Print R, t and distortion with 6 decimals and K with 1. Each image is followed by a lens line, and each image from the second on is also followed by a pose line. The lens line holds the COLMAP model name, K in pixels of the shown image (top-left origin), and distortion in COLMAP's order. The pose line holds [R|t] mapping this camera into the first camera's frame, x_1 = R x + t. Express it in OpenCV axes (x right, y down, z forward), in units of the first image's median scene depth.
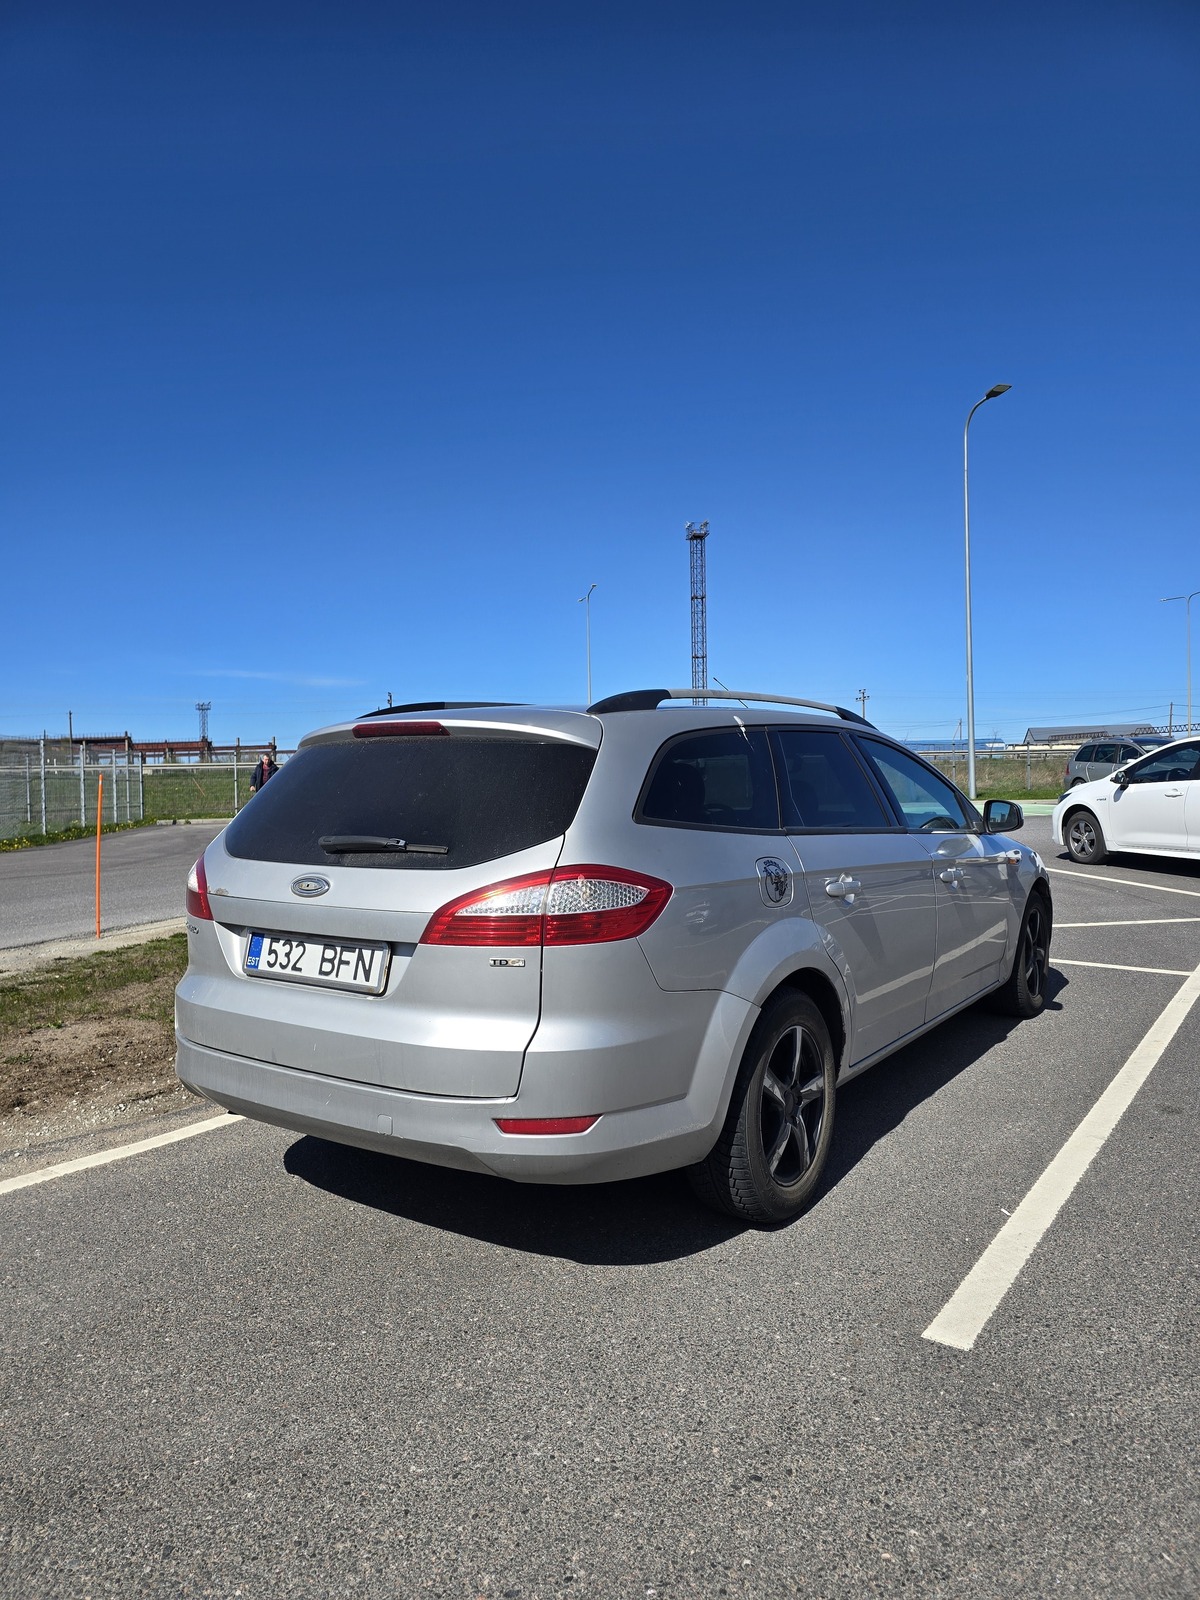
lens RADIAL K [[1075.9, 0, 603.9], [0, 1075.9, 800.1], [0, 0, 1]] dist [0.002460, -0.000788]
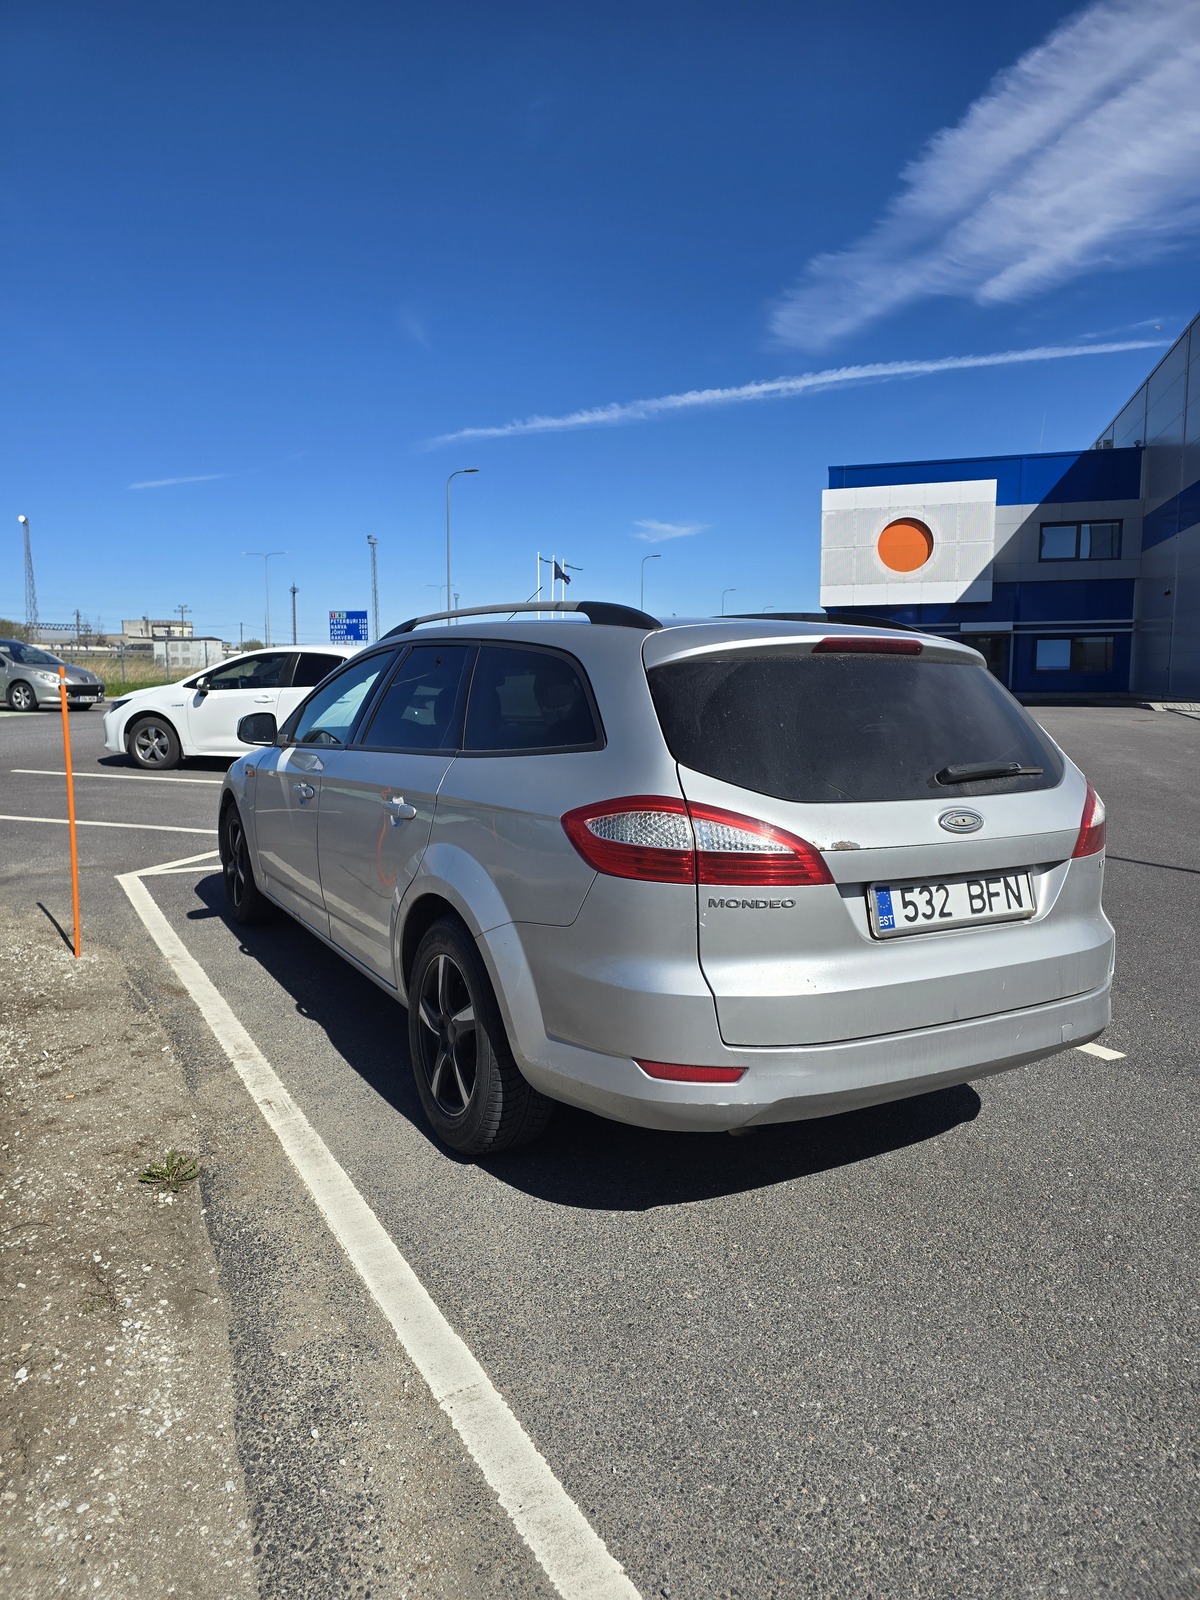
lens RADIAL K [[1075.9, 0, 603.4], [0, 1075.9, 801.0], [0, 0, 1]] dist [0.002460, -0.000788]
pose [[0.416953, -0.083037, 0.905127, -1.189704], [-0.001761, 0.995743, 0.092161, -0.019814], [-0.908926, -0.040020, 0.415032, 0.874641]]
